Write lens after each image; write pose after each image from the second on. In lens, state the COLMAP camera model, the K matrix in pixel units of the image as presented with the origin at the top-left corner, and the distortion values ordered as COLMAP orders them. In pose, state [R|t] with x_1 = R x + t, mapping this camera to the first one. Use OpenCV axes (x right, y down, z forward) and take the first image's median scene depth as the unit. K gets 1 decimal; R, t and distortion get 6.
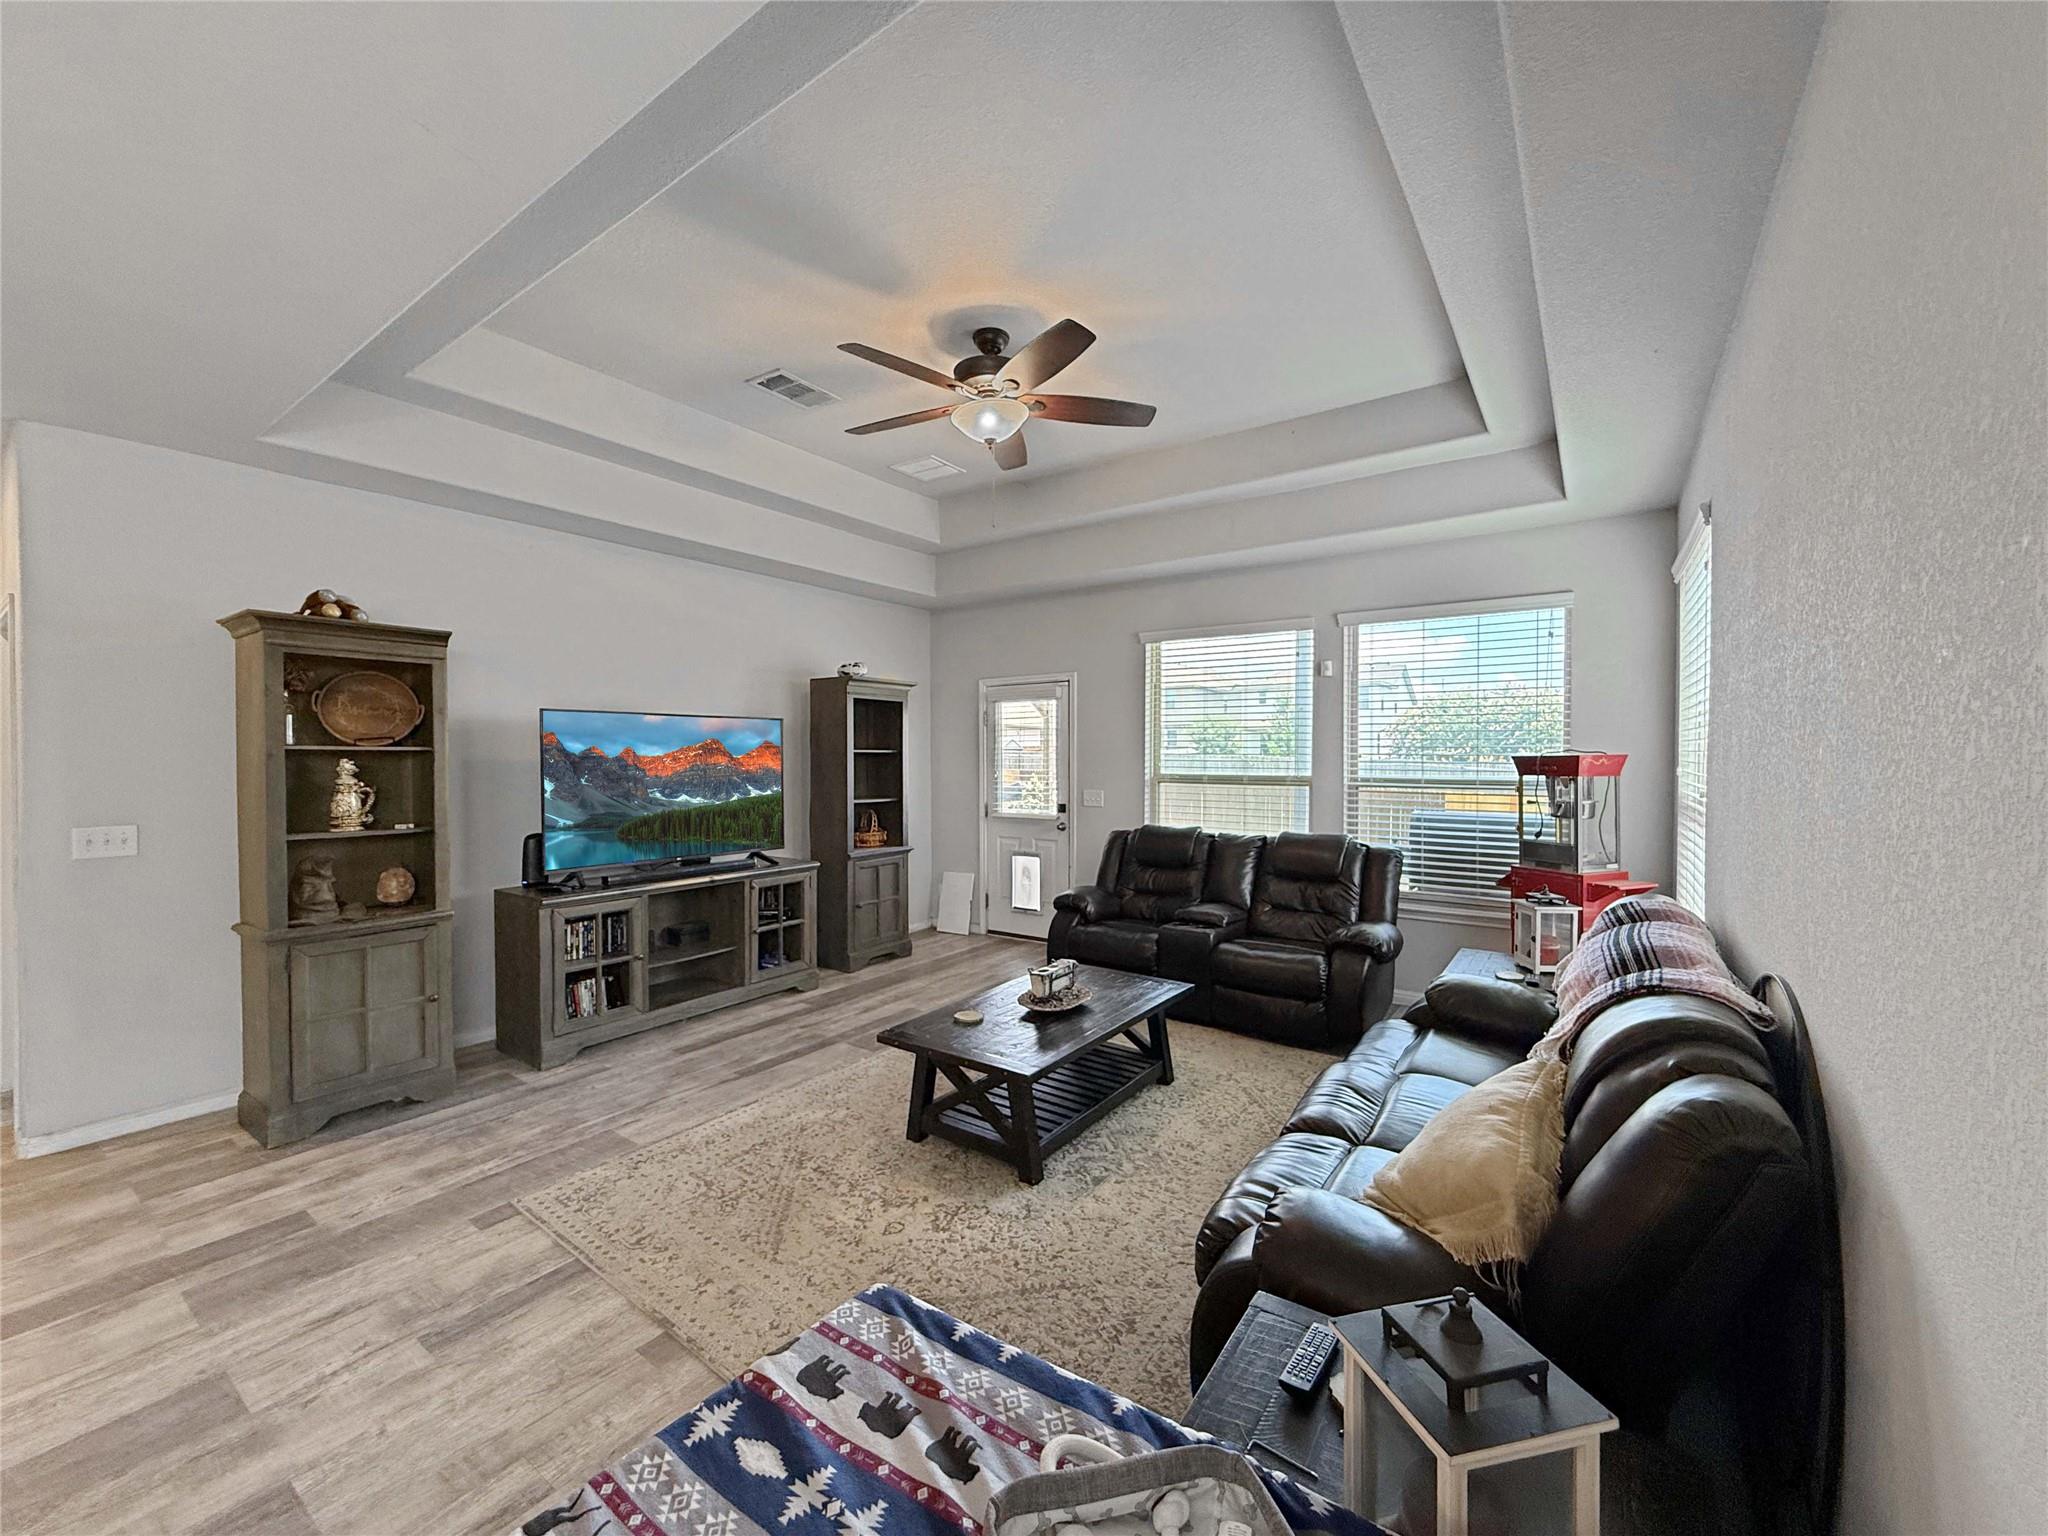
lens RADIAL K [[822.6, 0, 1027.5], [0, 822.6, 765.3], [0, 0, 1]] dist [0.000346, 0.000382]
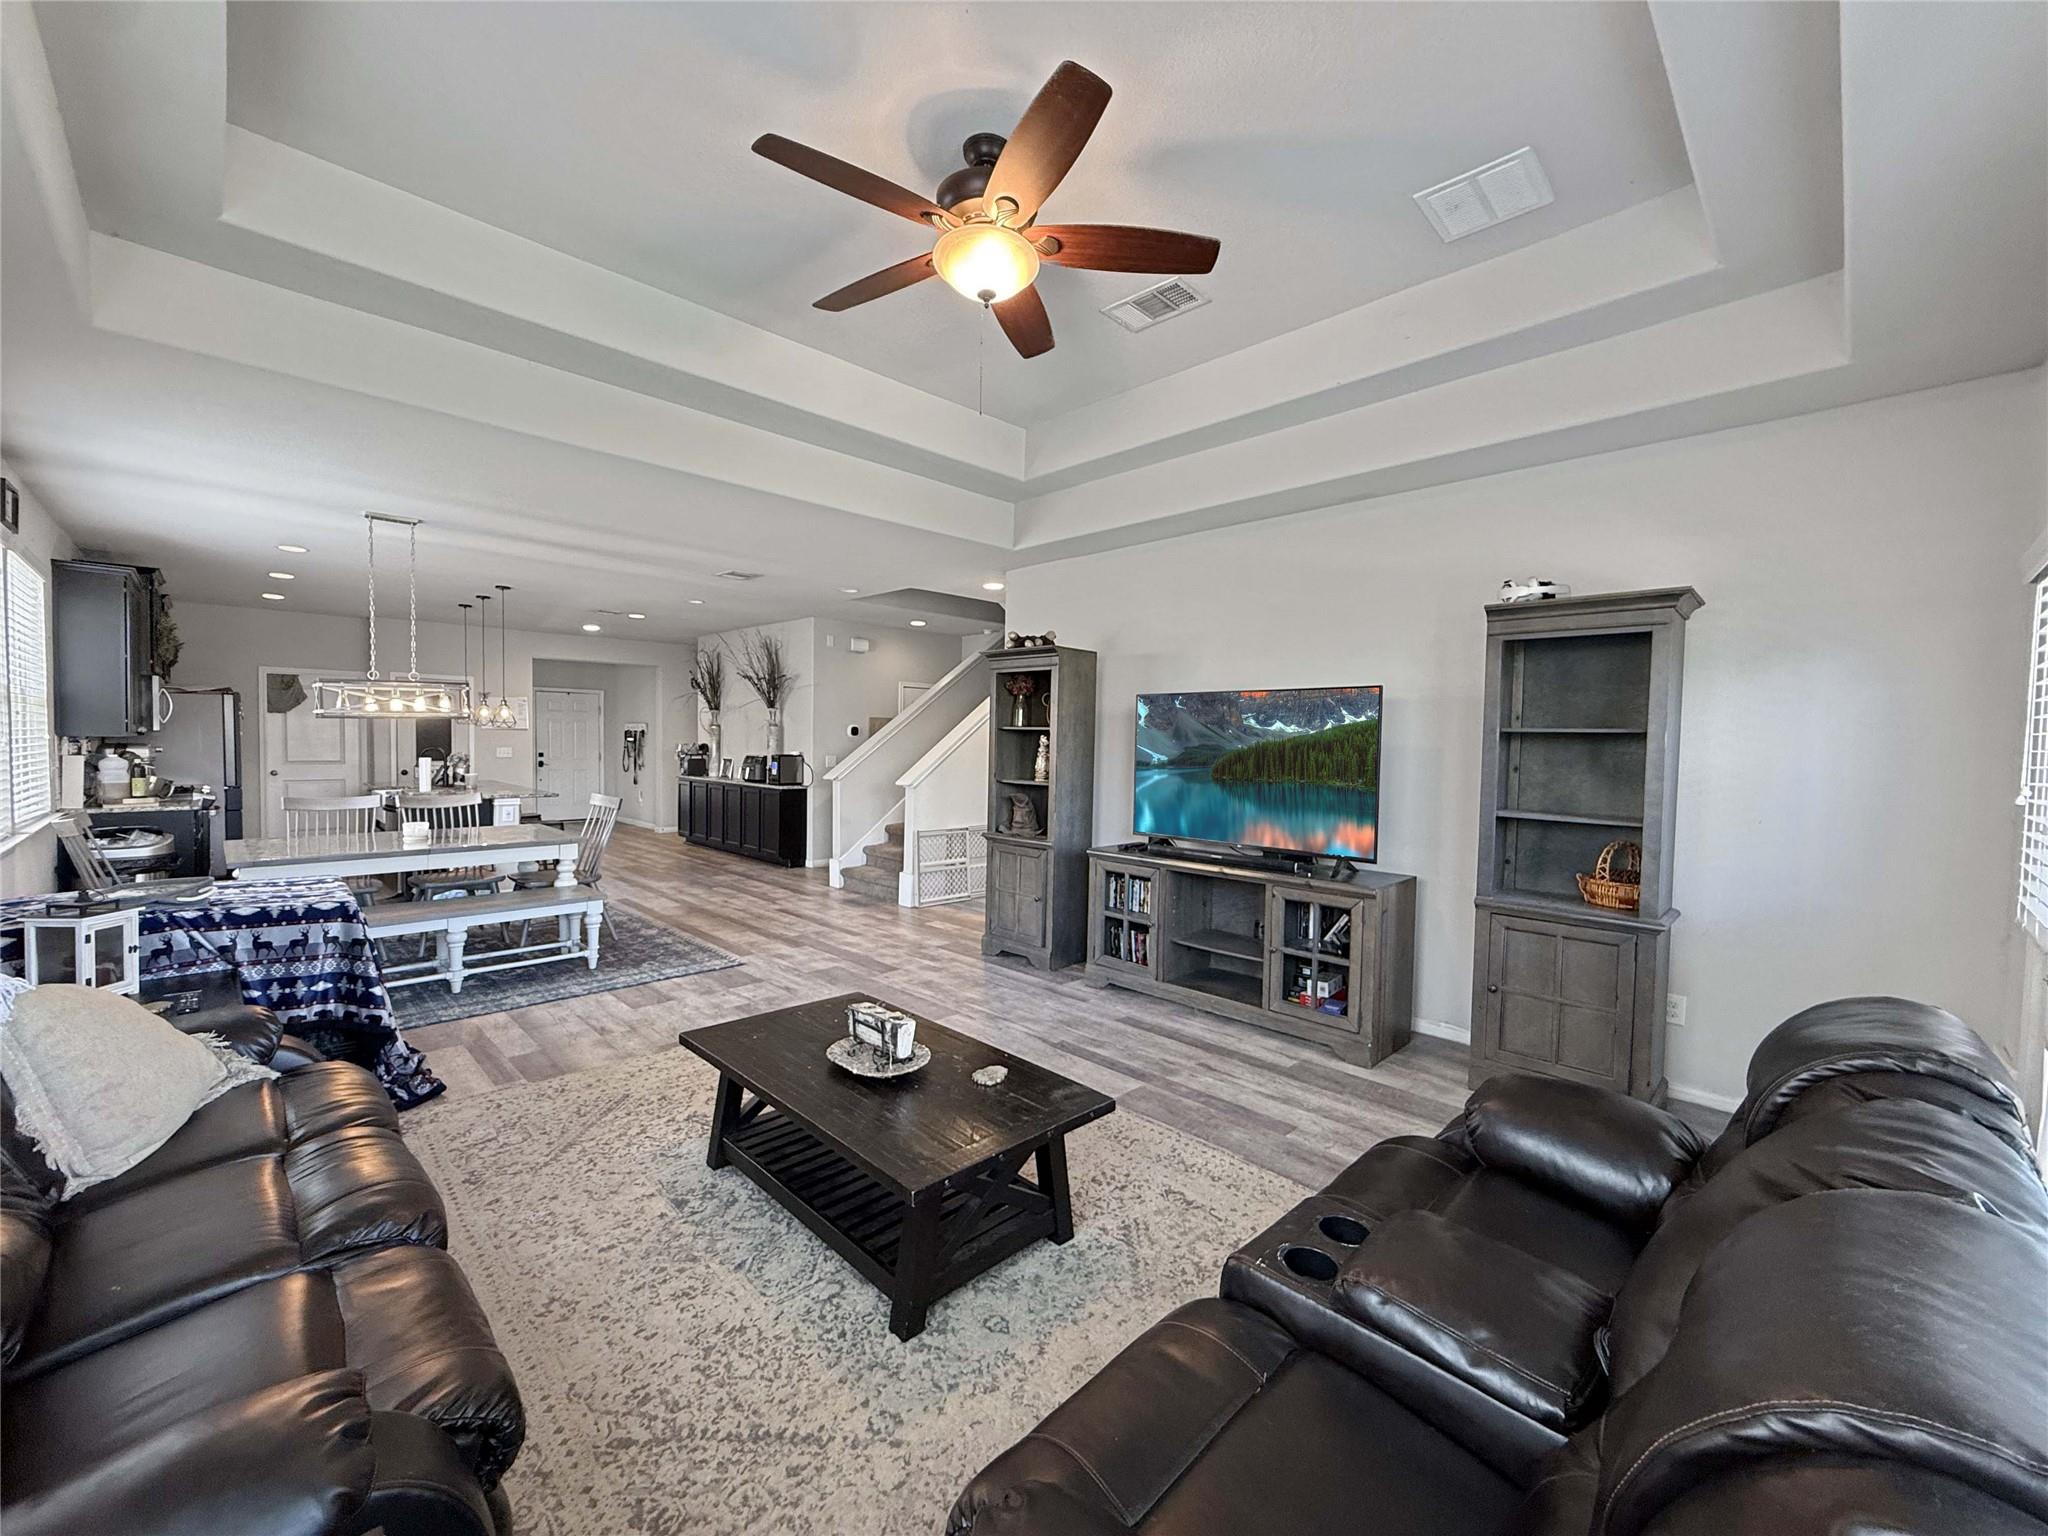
lens RADIAL K [[822.6, 0, 1017.8], [0, 822.6, 765.1], [0, 0, 1]] dist [0.000346, 0.000382]
pose [[-0.187047, 0.029260, -0.981915, 0.593355], [-0.026768, 0.999033, 0.034869, -0.003710], [0.981986, 0.032807, -0.186083, 1.025817]]
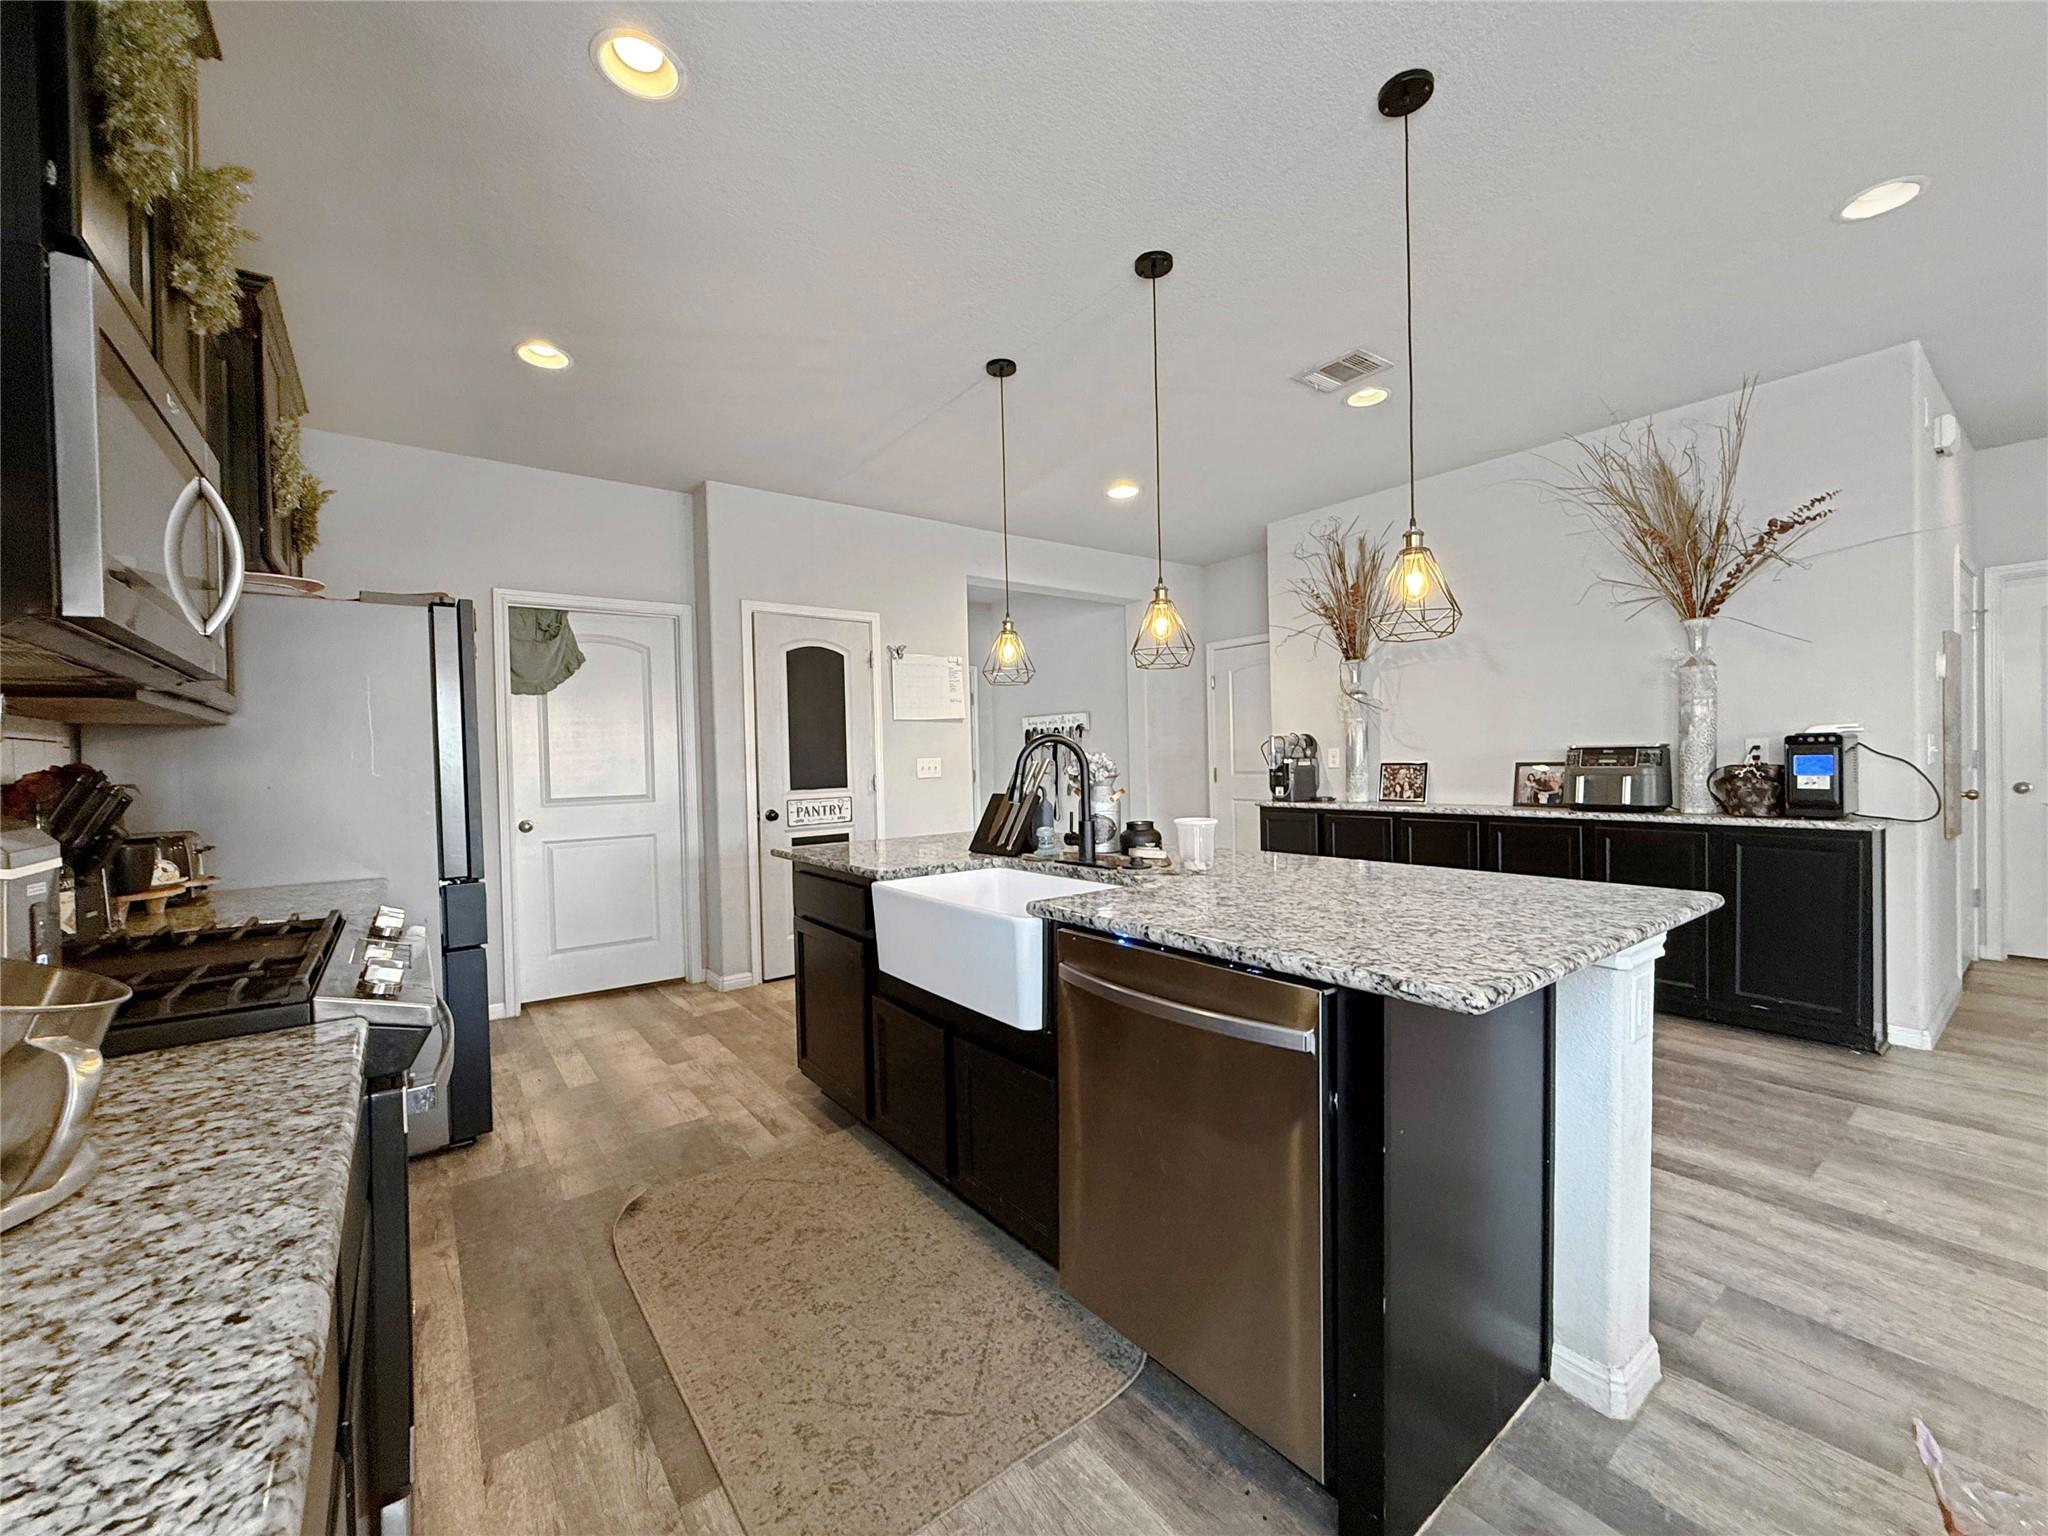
lens RADIAL K [[822.6, 0, 1022.4], [0, 822.6, 770.5], [0, 0, 1]] dist [0.000346, 0.000382]
pose [[-0.312267, 0.027158, -0.949606, 0.387601], [0.016815, 0.999593, 0.023058, 0.010171], [0.949845, -0.008767, -0.312597, 0.730342]]
